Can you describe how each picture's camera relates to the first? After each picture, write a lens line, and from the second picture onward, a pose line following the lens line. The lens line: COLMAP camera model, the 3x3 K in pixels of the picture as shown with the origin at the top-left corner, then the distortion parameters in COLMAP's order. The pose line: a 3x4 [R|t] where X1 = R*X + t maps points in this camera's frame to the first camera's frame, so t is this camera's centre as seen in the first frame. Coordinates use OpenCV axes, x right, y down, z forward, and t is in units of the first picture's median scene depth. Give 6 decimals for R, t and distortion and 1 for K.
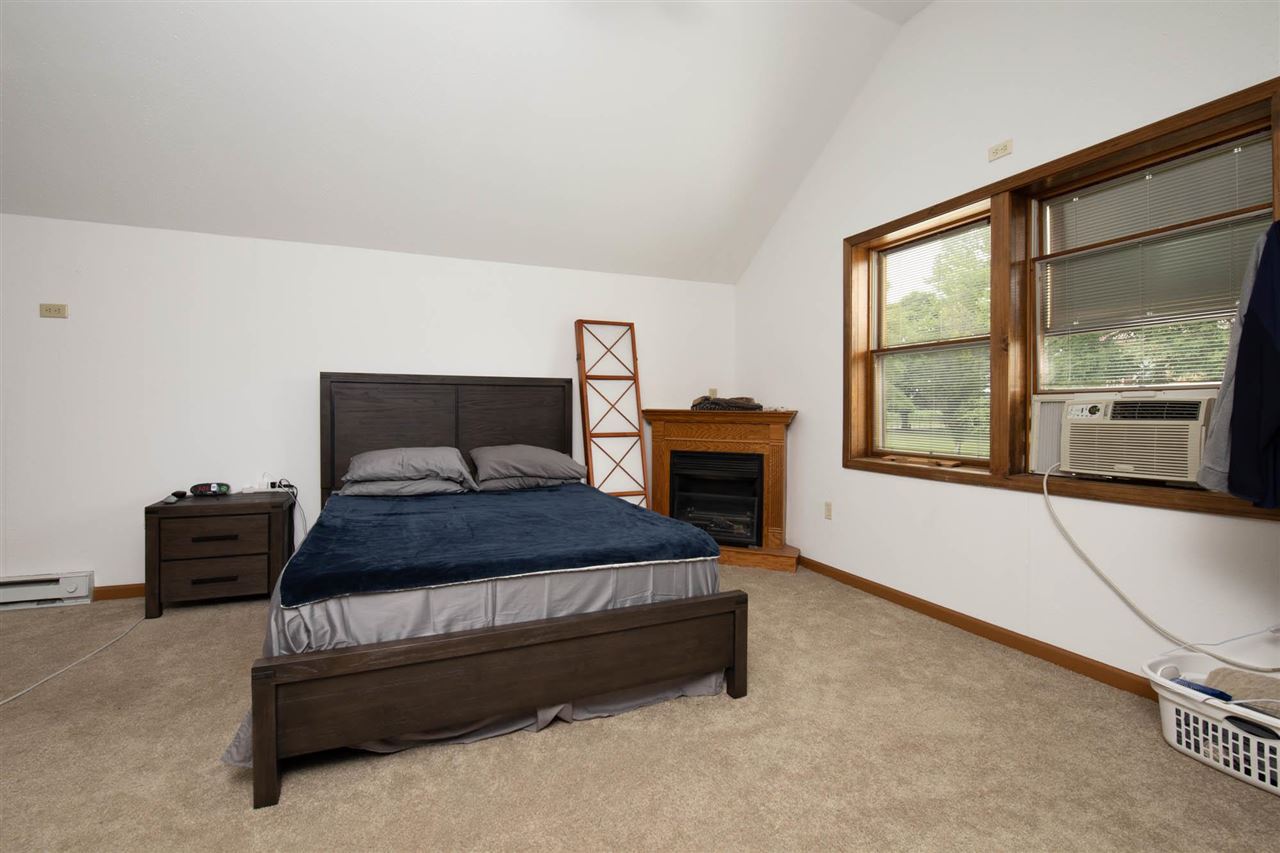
lens RADIAL K [[568.8, 0, 641.7], [0, 568.8, 416.5], [0, 0, 1]] dist [-0.001046, -0.009829]
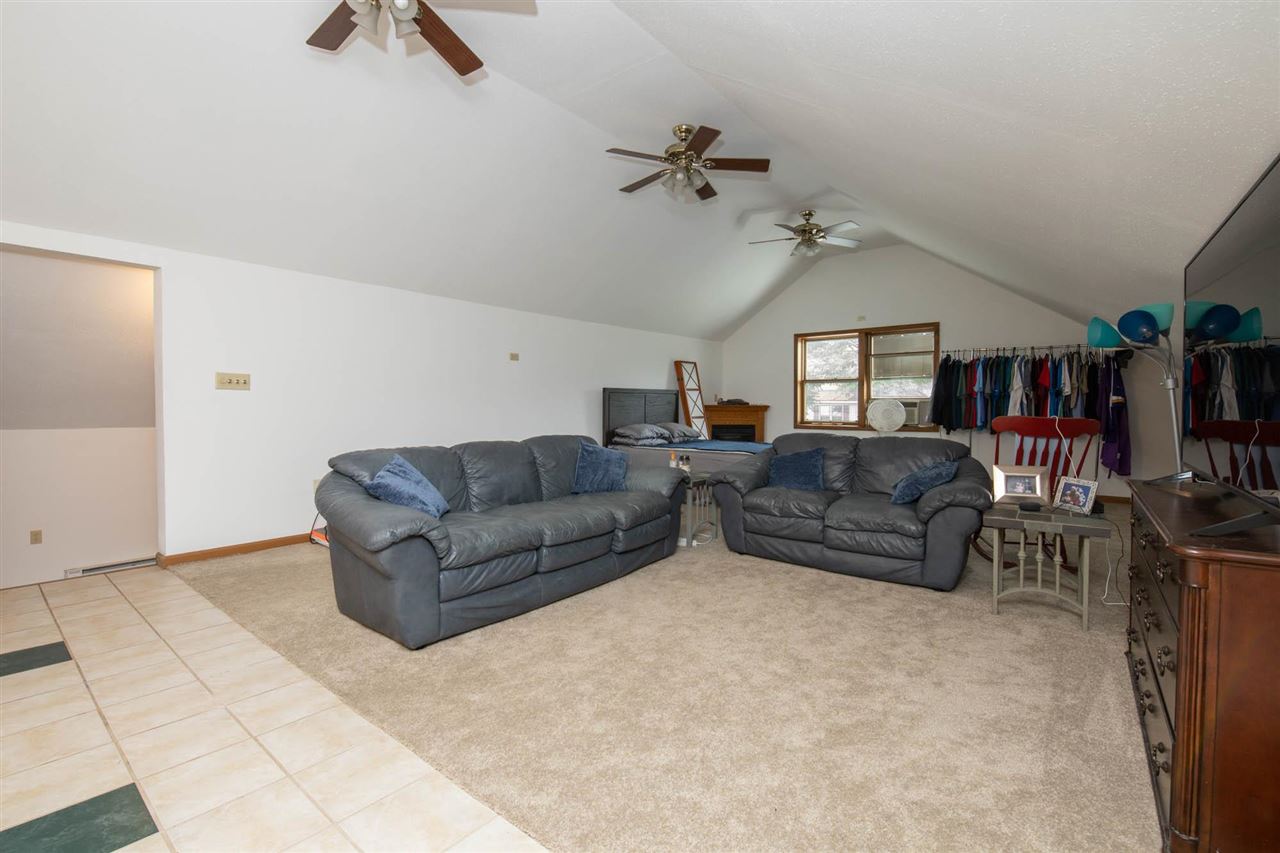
lens RADIAL K [[568.8, 0, 641.7], [0, 568.8, 416.5], [0, 0, 1]] dist [-0.001046, -0.009829]
pose [[0.882603, -0.015160, 0.469875, -1.347321], [0.010271, 0.999863, 0.012967, 0.000245], [-0.470008, -0.006618, 0.882638, -0.823456]]
